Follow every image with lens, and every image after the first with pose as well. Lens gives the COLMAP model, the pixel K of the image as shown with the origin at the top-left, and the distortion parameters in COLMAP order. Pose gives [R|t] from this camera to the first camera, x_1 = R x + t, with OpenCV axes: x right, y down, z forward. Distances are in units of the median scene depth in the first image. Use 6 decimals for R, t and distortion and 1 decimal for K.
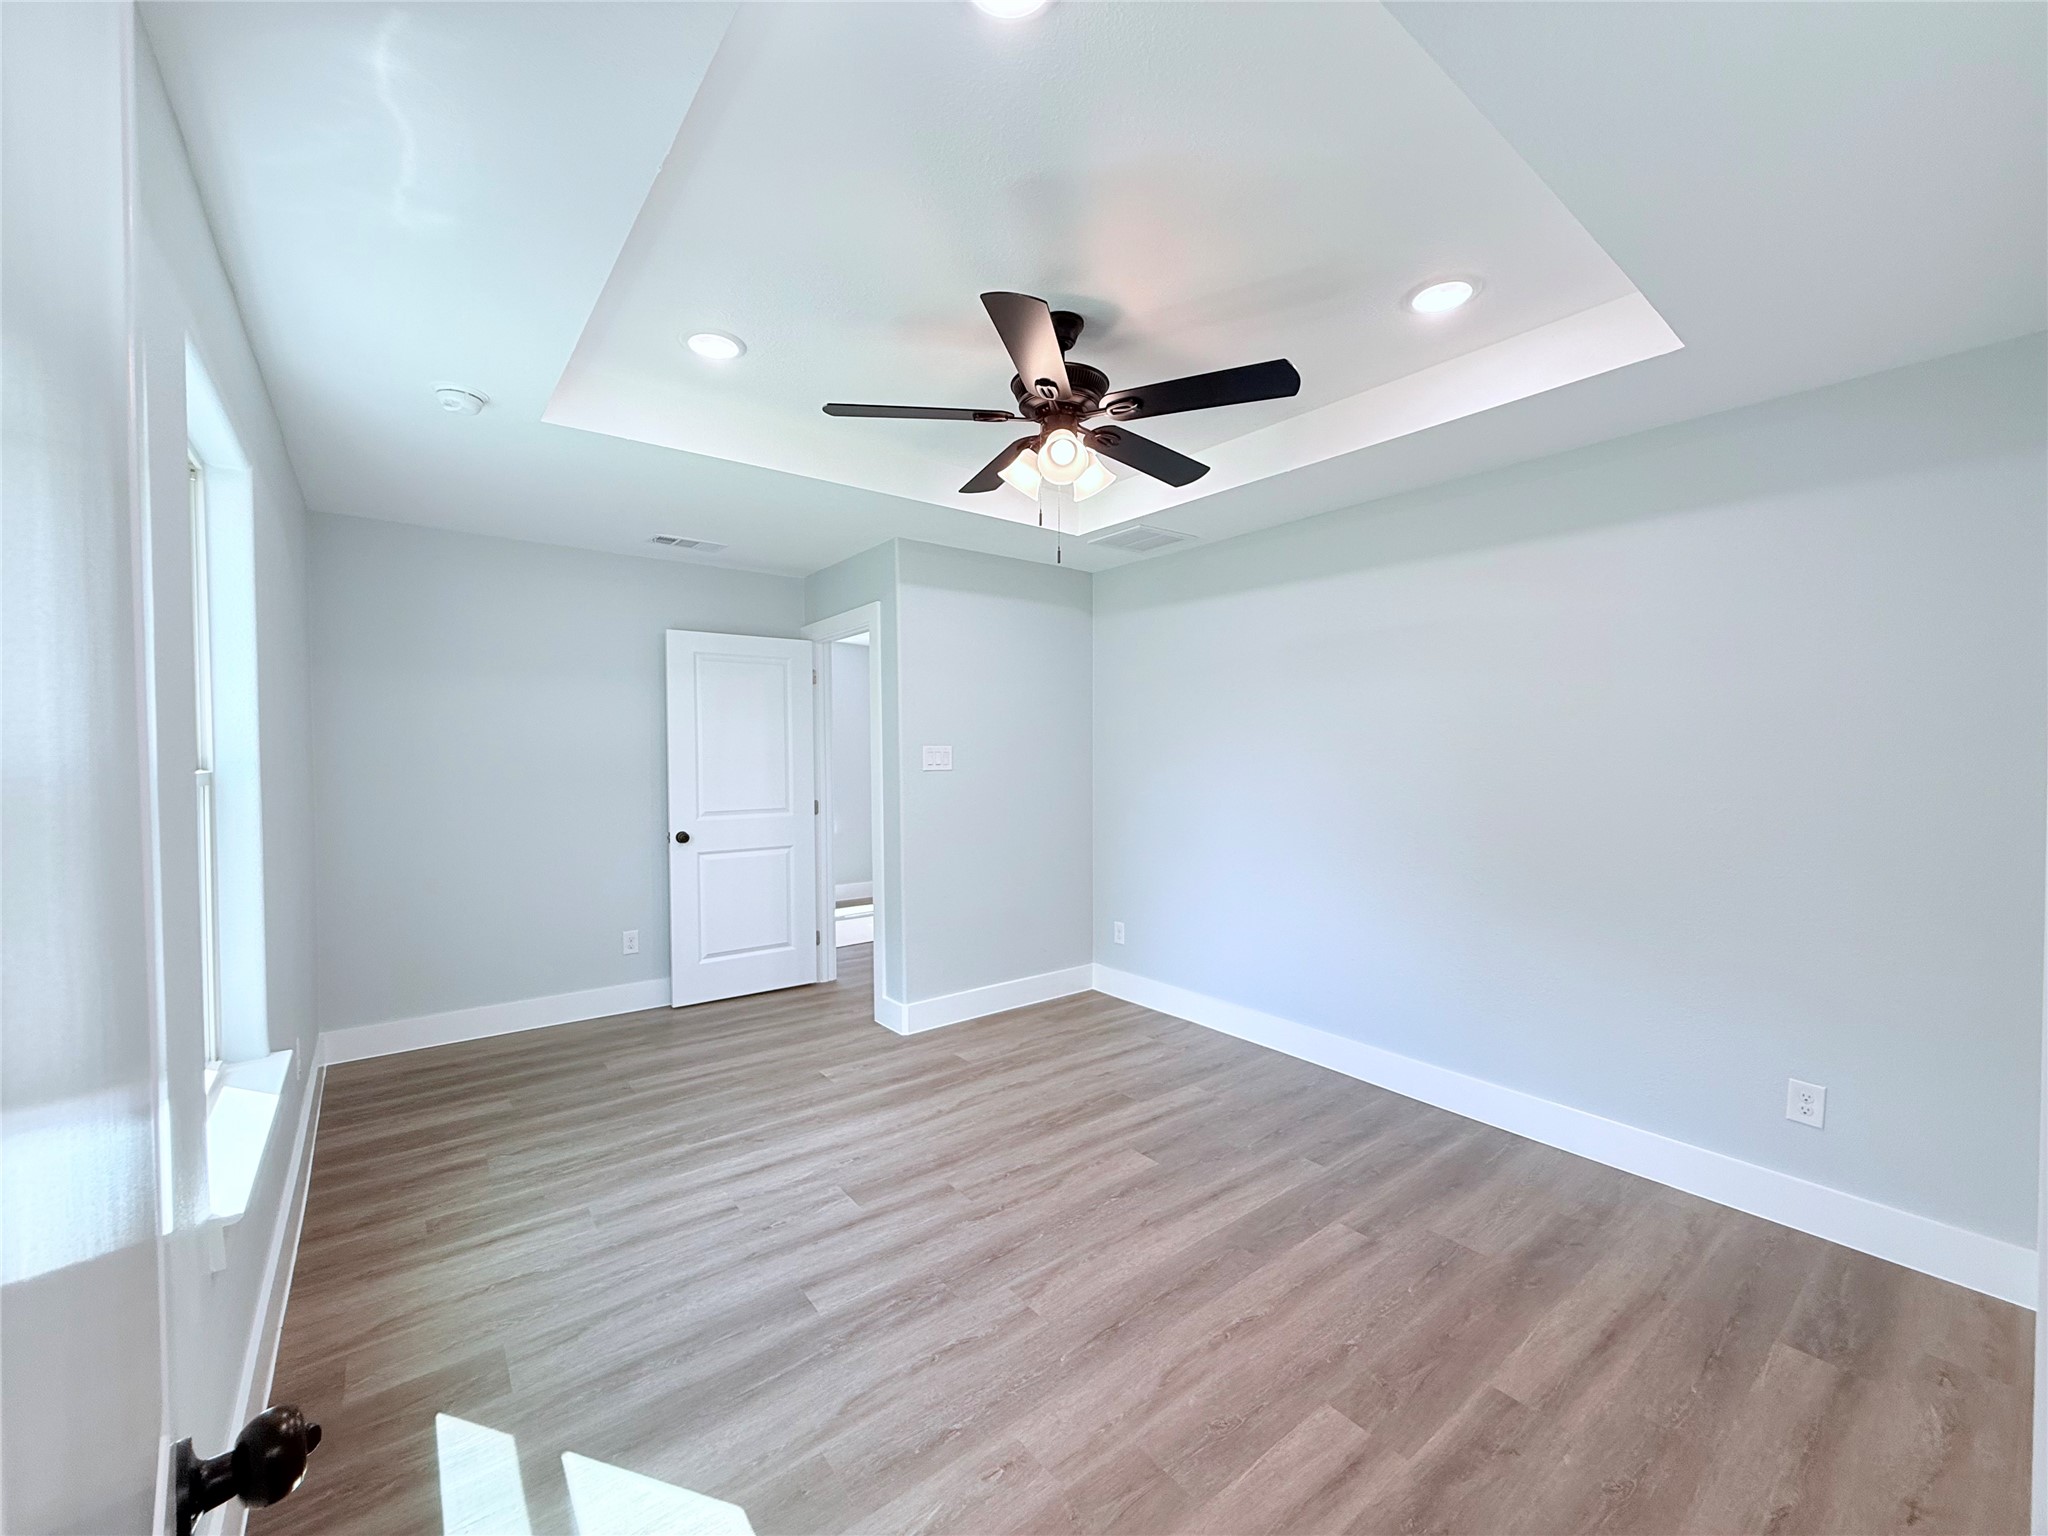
lens RADIAL K [[814.4, 0, 1024.0], [0, 814.4, 768.0], [0, 0, 1]] dist [-0.000880, -0.000053]
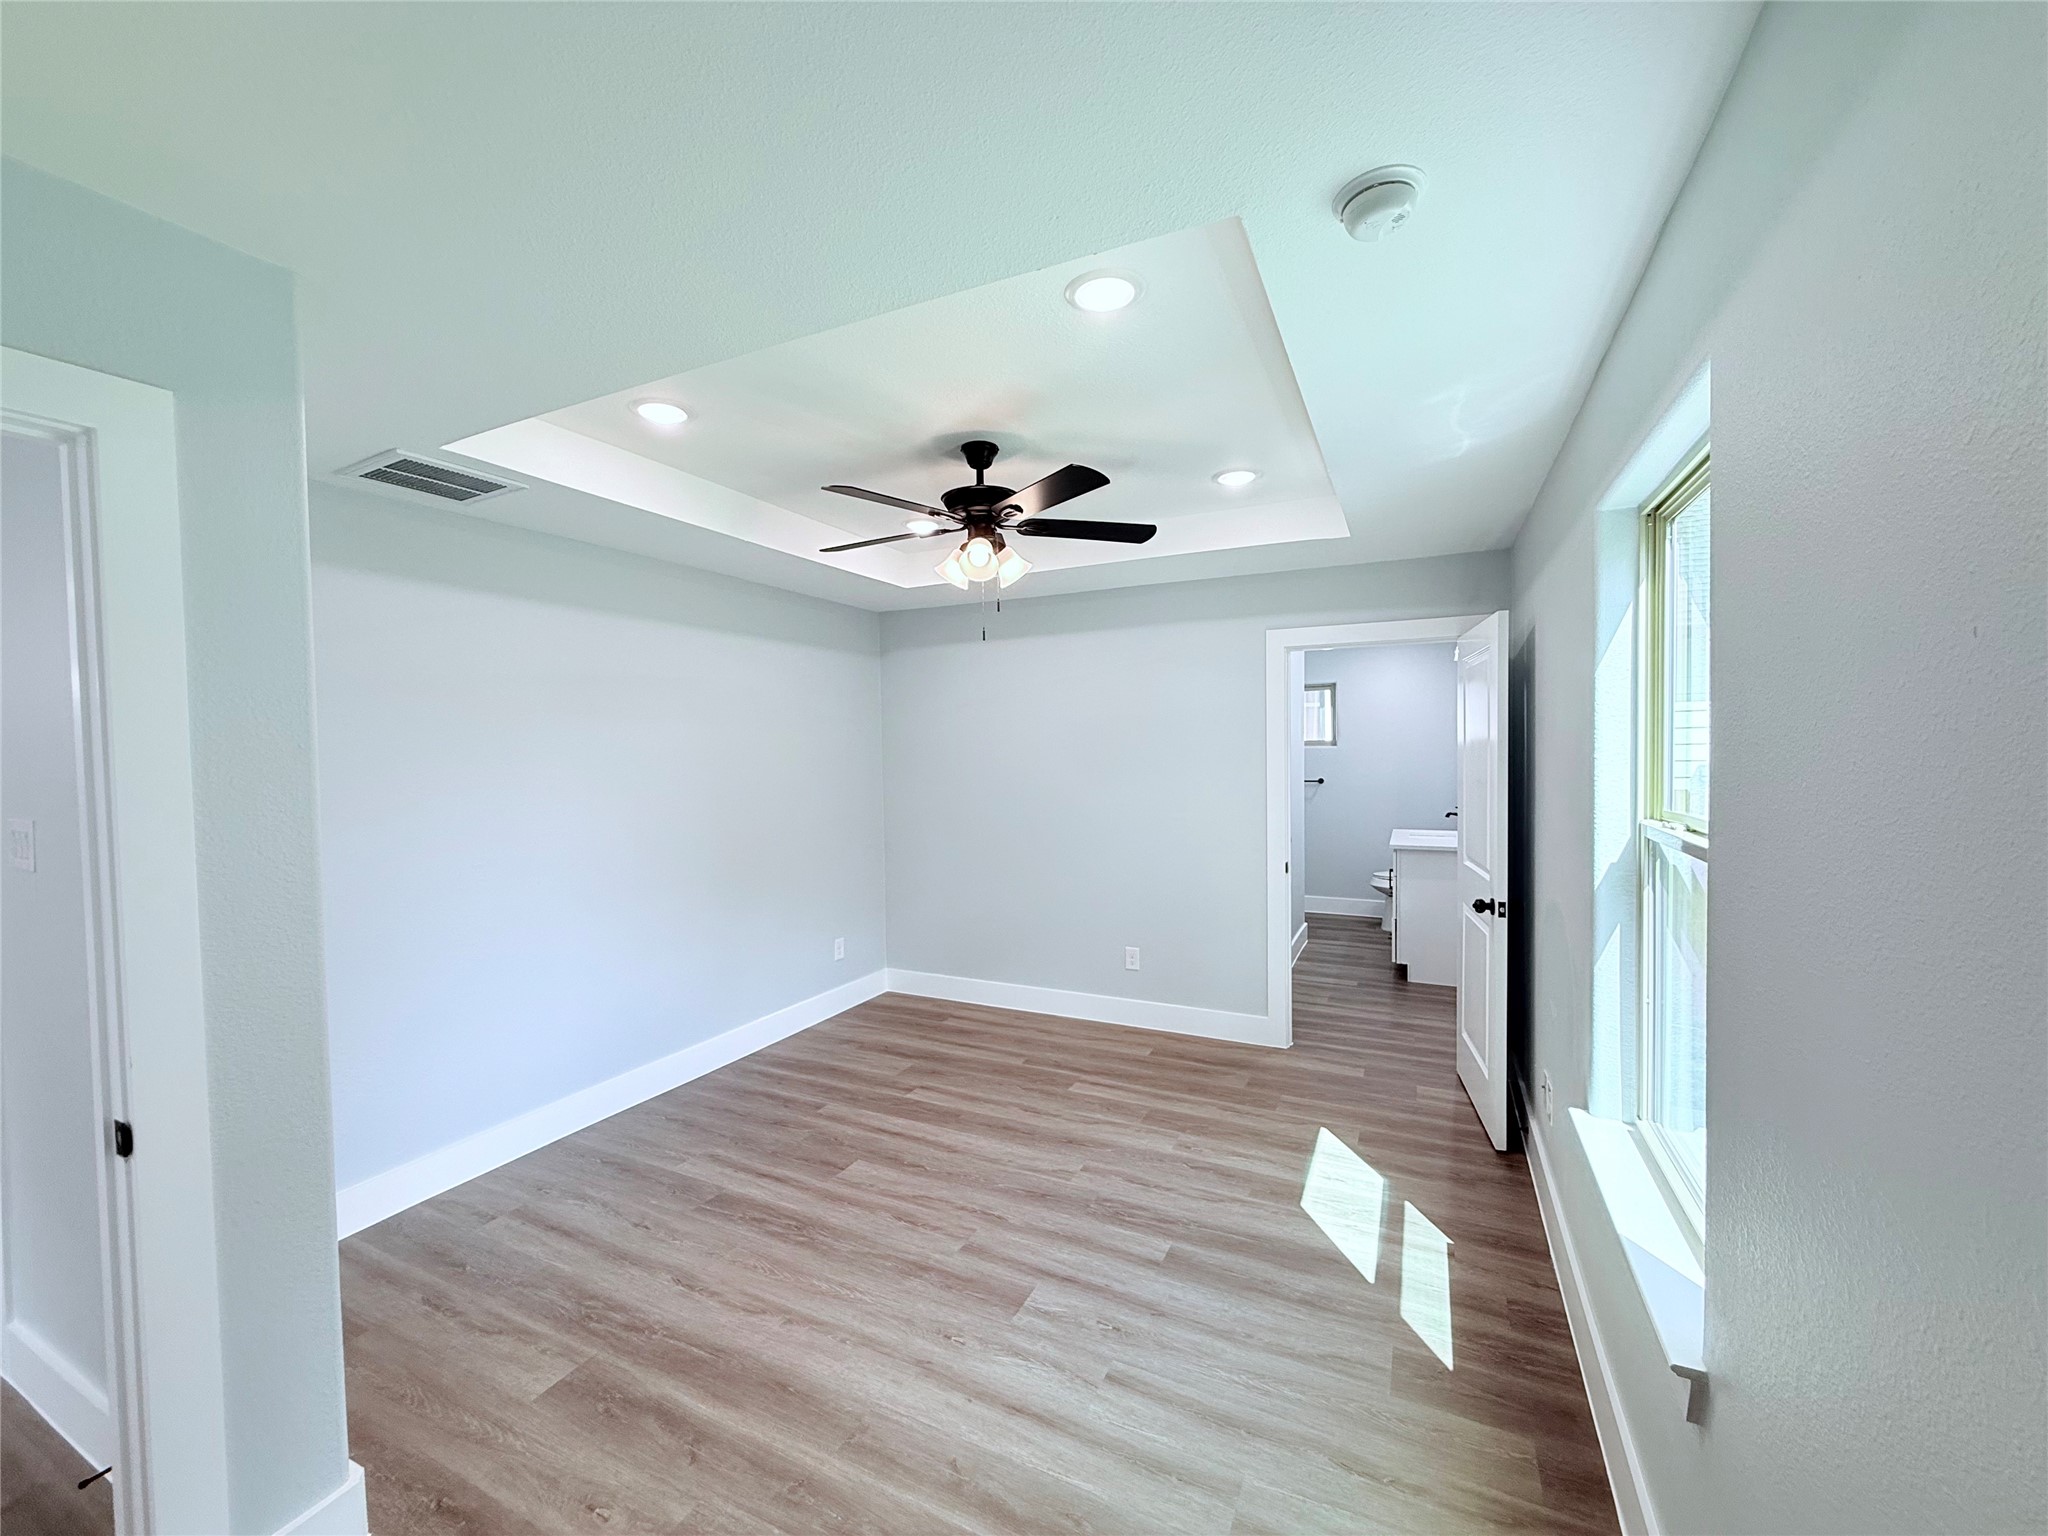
lens RADIAL K [[814.4, 0, 1024.0], [0, 814.4, 768.0], [0, 0, 1]] dist [-0.000880, -0.000053]
pose [[-0.434741, -0.014376, 0.900441, -1.144841], [0.035459, 0.998824, 0.033067, -0.096754], [-0.899857, 0.046304, -0.433720, 1.547557]]
